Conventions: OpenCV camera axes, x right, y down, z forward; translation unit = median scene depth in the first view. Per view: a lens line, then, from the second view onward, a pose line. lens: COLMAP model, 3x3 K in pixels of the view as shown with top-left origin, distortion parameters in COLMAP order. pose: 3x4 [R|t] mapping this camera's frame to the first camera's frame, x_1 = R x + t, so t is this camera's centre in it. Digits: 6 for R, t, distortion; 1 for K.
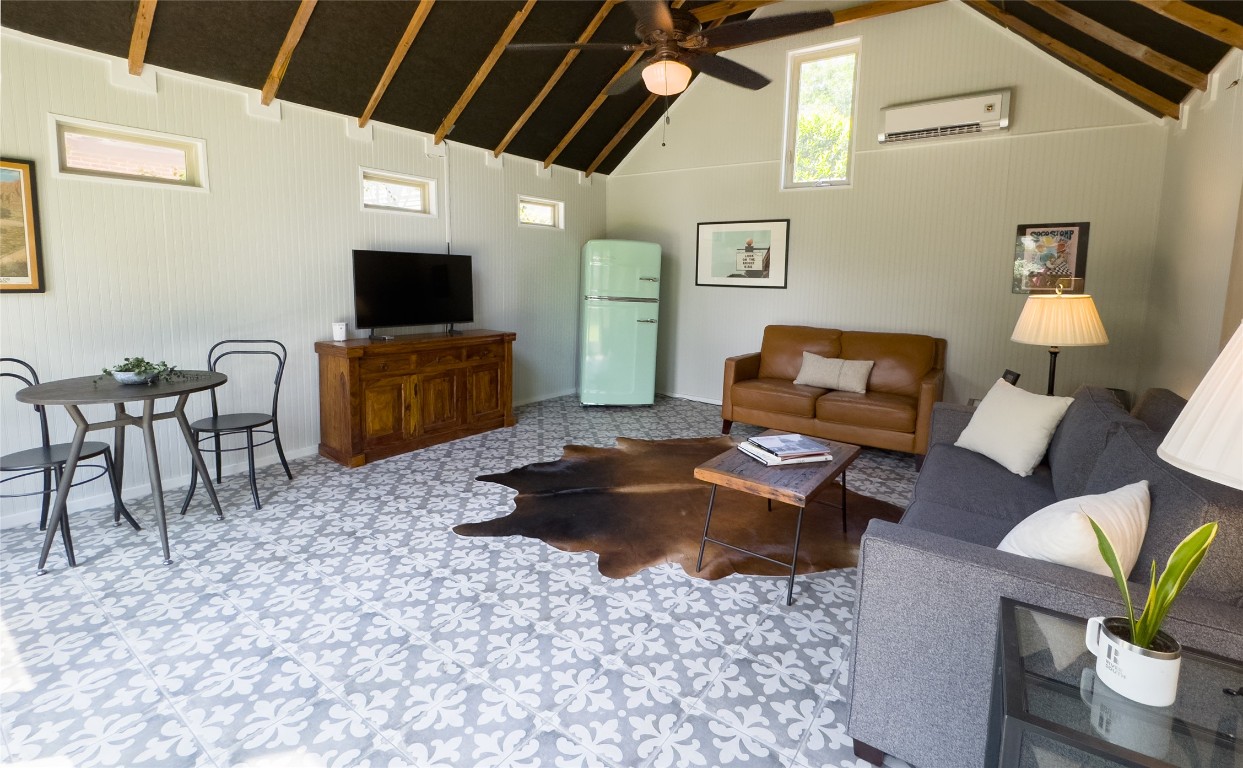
lens RADIAL K [[547.6, 0, 623.8], [0, 547.6, 321.5], [0, 0, 1]] dist [-0.001062, -0.000012]
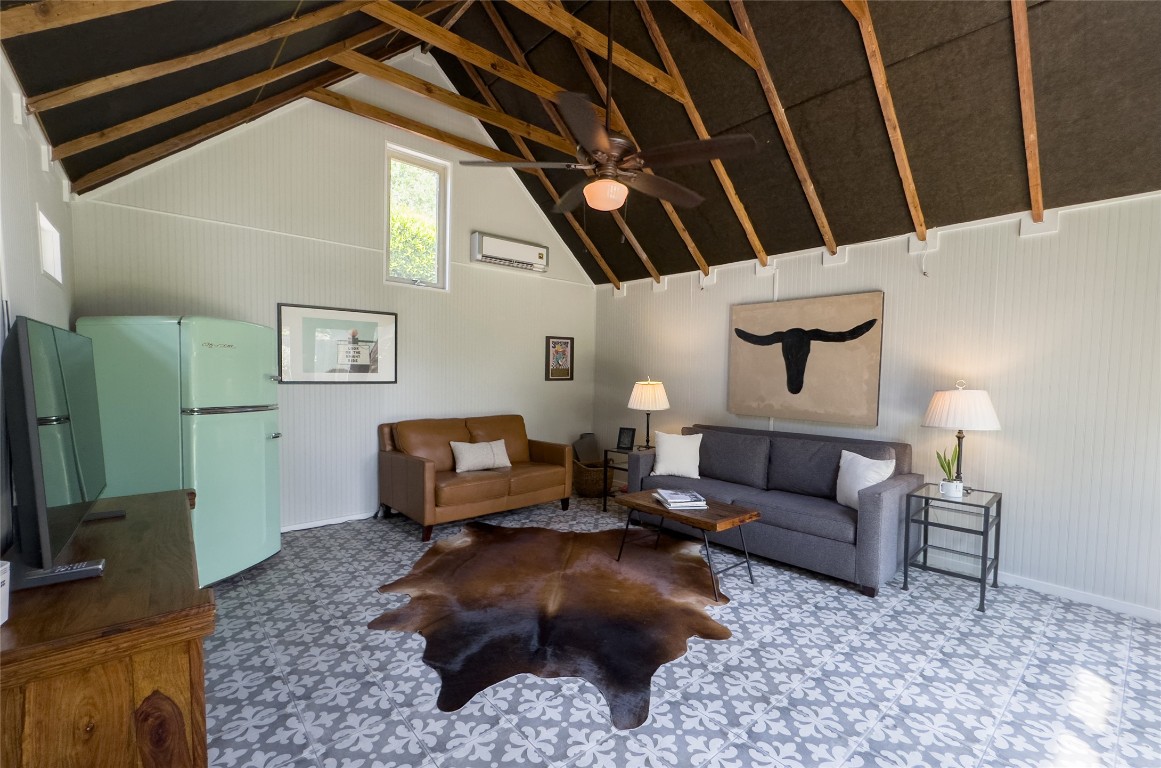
lens RADIAL K [[513.9, 0, 580.5], [0, 513.9, 384.0], [0, 0, 1]] dist [-0.000624, -0.000084]
pose [[0.232389, -0.039614, 0.971816, -0.937388], [0.076541, 0.996816, 0.022330, -0.097458], [-0.969606, 0.069195, 0.234682, 0.831921]]
